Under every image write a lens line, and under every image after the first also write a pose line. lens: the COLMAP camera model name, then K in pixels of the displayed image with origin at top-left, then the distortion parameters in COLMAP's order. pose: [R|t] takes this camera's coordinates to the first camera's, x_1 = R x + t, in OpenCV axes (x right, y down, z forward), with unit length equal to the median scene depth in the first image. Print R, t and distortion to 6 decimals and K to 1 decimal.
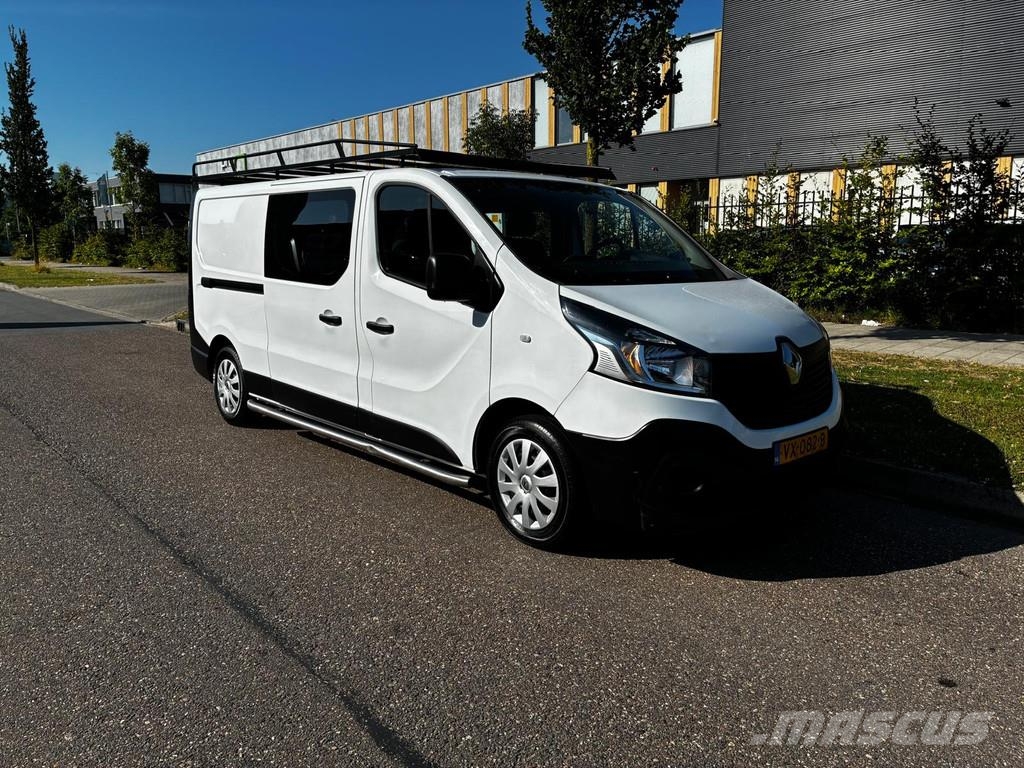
lens RADIAL K [[768.6, 0, 507.0], [0, 768.6, 376.3], [0, 0, 1]] dist [0.062481, -0.080601]
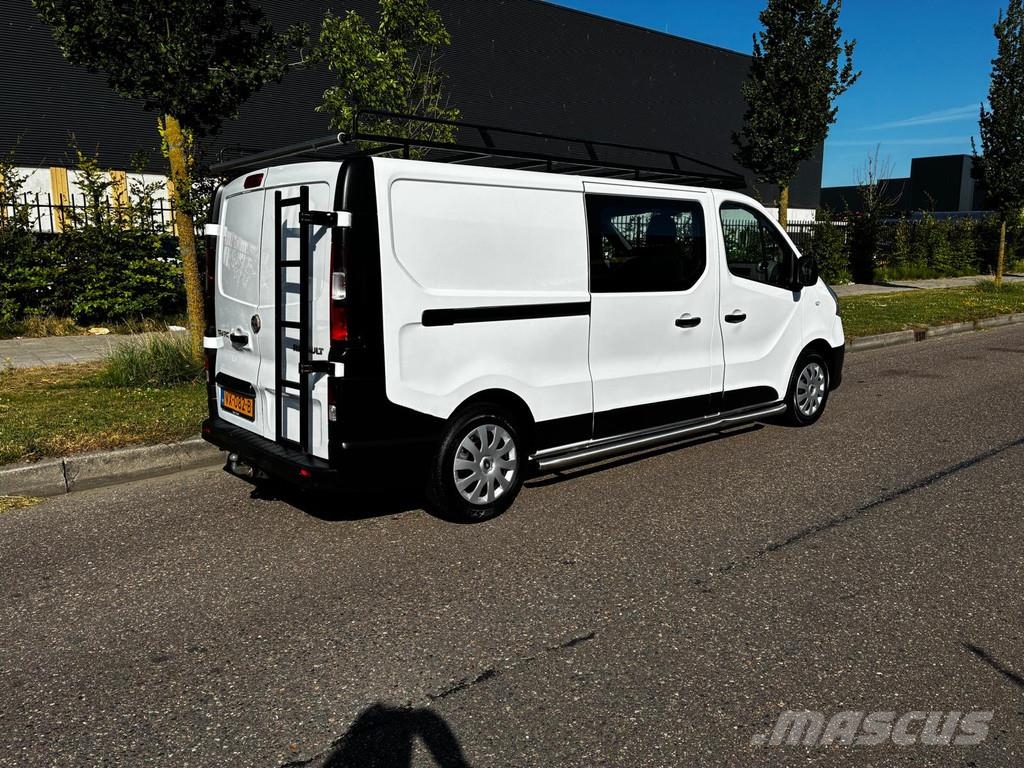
lens RADIAL K [[768.6, 0, 518.4], [0, 768.6, 382.3], [0, 0, 1]] dist [0.062481, -0.080601]
pose [[0.023040, -0.169335, 0.985289, -1.325946], [0.174884, 0.971037, 0.162796, -0.212051], [-0.984319, 0.168561, 0.051986, 1.218143]]
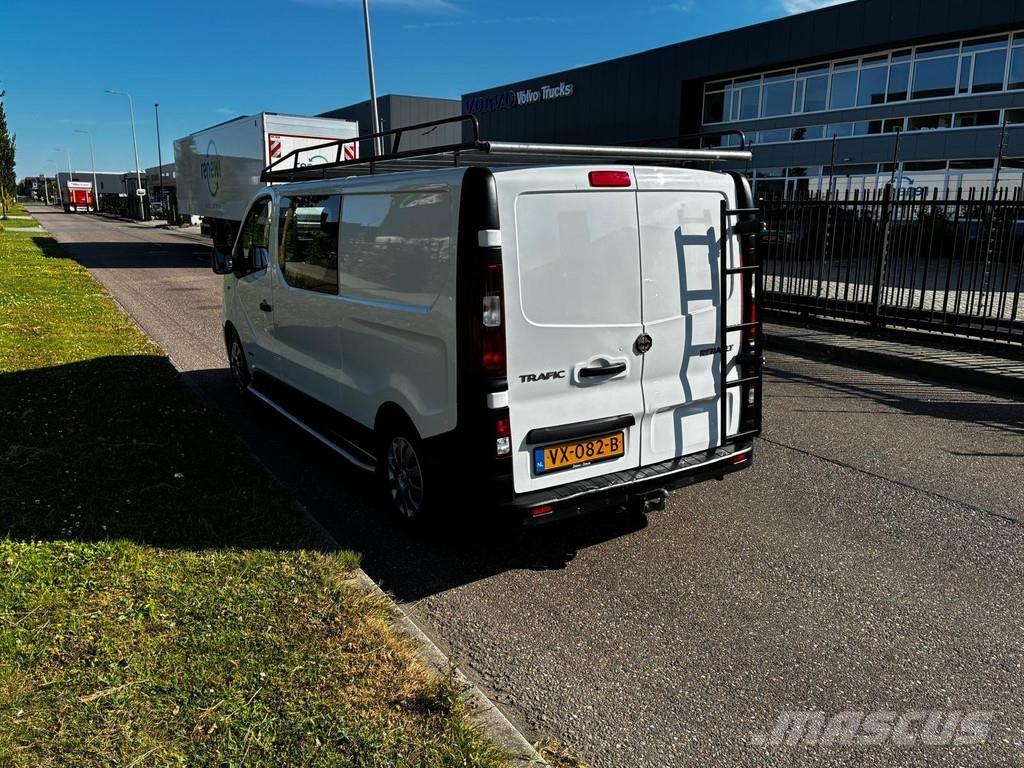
lens RADIAL K [[768.6, 0, 505.7], [0, 768.6, 383.1], [0, 0, 1]] dist [0.062481, -0.080601]
pose [[-0.984794, -0.042596, 0.168425, -0.452892], [0.026474, 0.921356, 0.387817, -0.454693], [-0.171699, 0.386378, -0.906218, 2.291072]]
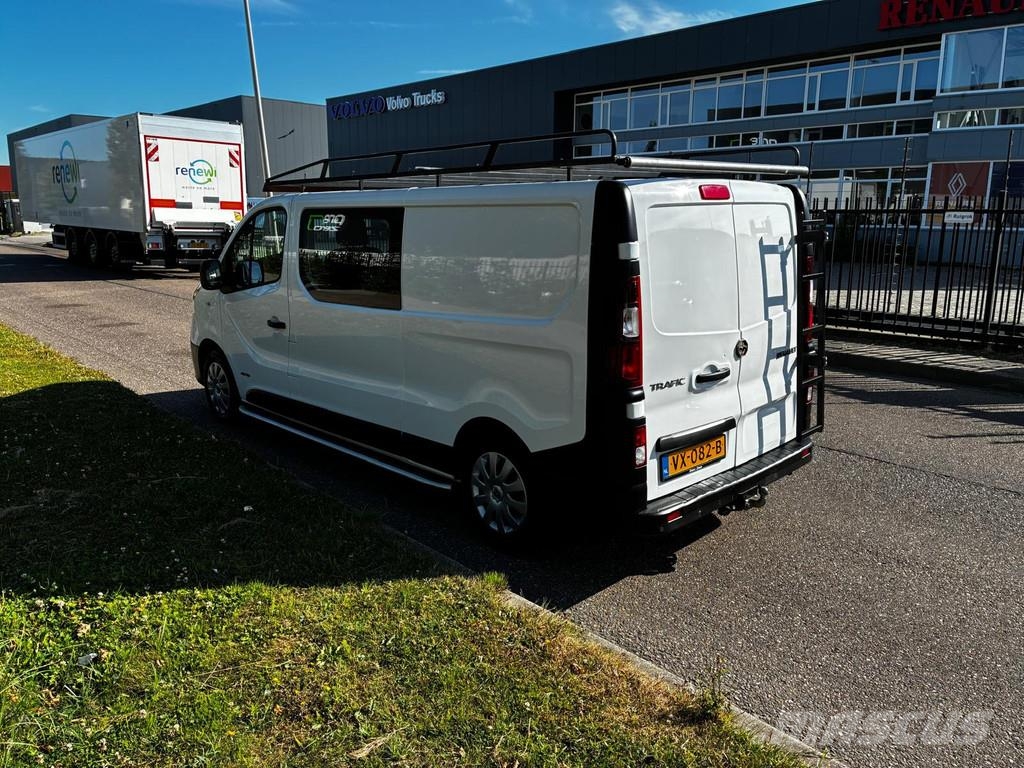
lens RADIAL K [[768.6, 0, 518.8], [0, 768.6, 381.0], [0, 0, 1]] dist [0.062481, -0.080601]
pose [[-0.999715, 0.002993, -0.023678, -0.202542], [-0.006241, 0.924811, 0.380375, -0.463629], [0.023037, 0.380415, -0.924529, 2.308269]]
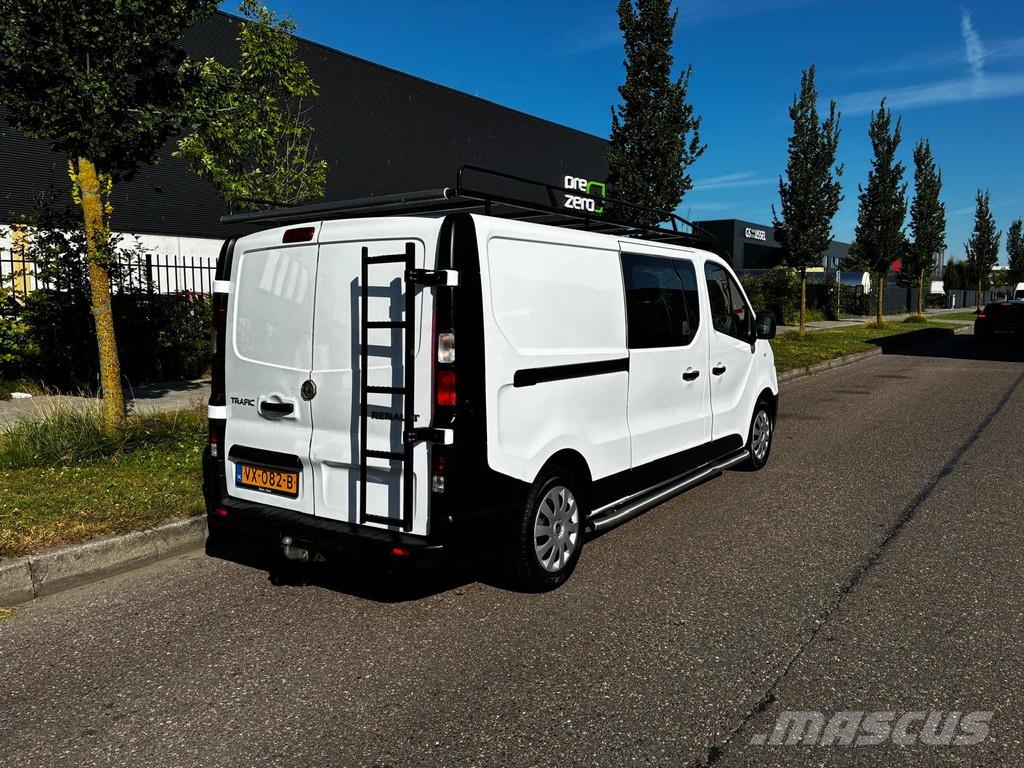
lens RADIAL K [[768.6, 0, 509.2], [0, 768.6, 383.7], [0, 0, 1]] dist [0.062481, -0.080601]
pose [[-0.215349, -0.101870, 0.971209, -1.273211], [0.173238, 0.974784, 0.140658, -0.268136], [-0.961048, 0.198541, -0.192271, 1.498683]]
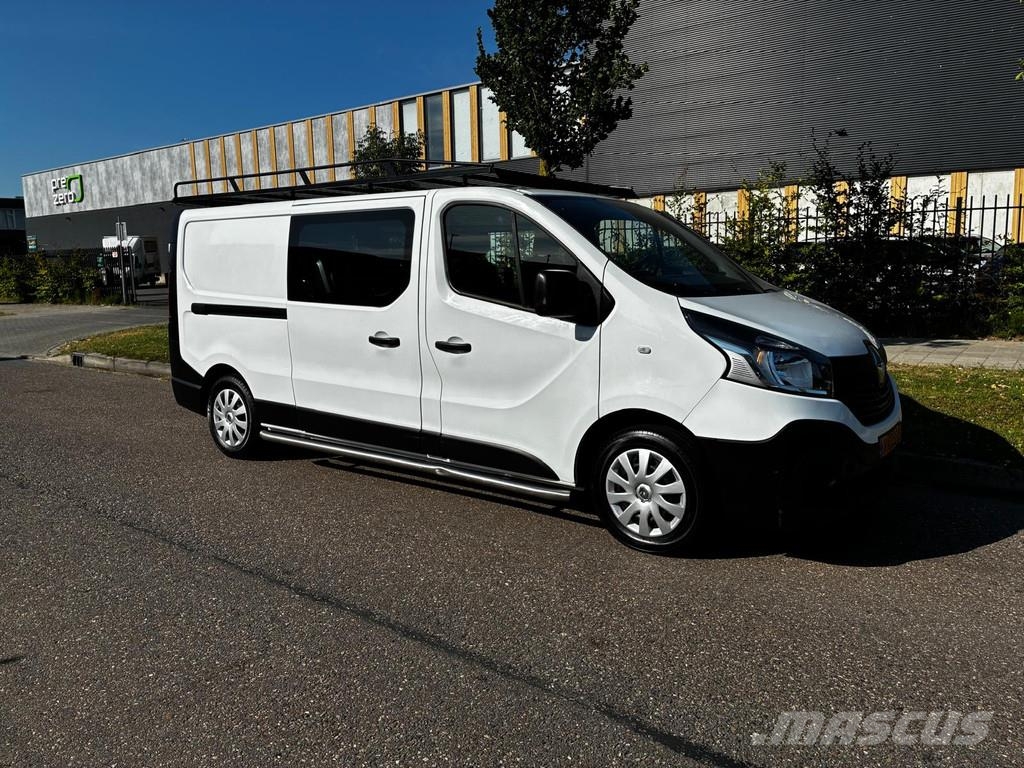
lens RADIAL K [[768.6, 0, 502.3], [0, 768.6, 375.3], [0, 0, 1]] dist [0.062481, -0.080601]
pose [[0.982824, -0.042000, 0.179702, -0.264957], [0.047363, 0.998548, -0.025658, 0.001399], [-0.178364, 0.033728, 0.983386, 0.016483]]
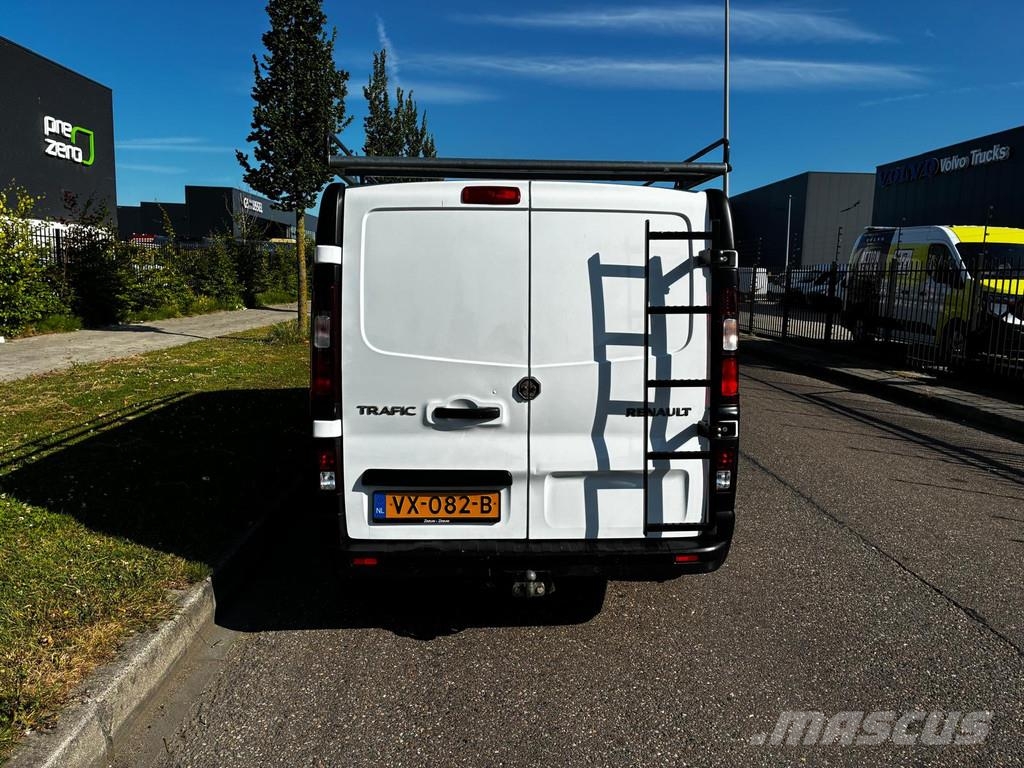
lens RADIAL K [[768.6, 0, 511.1], [0, 768.6, 385.4], [0, 0, 1]] dist [0.062481, -0.080601]
pose [[-0.768855, -0.103974, 0.630913, -0.855033], [0.089112, 0.959639, 0.266742, -0.362862], [-0.633183, 0.261308, -0.728559, 2.026287]]
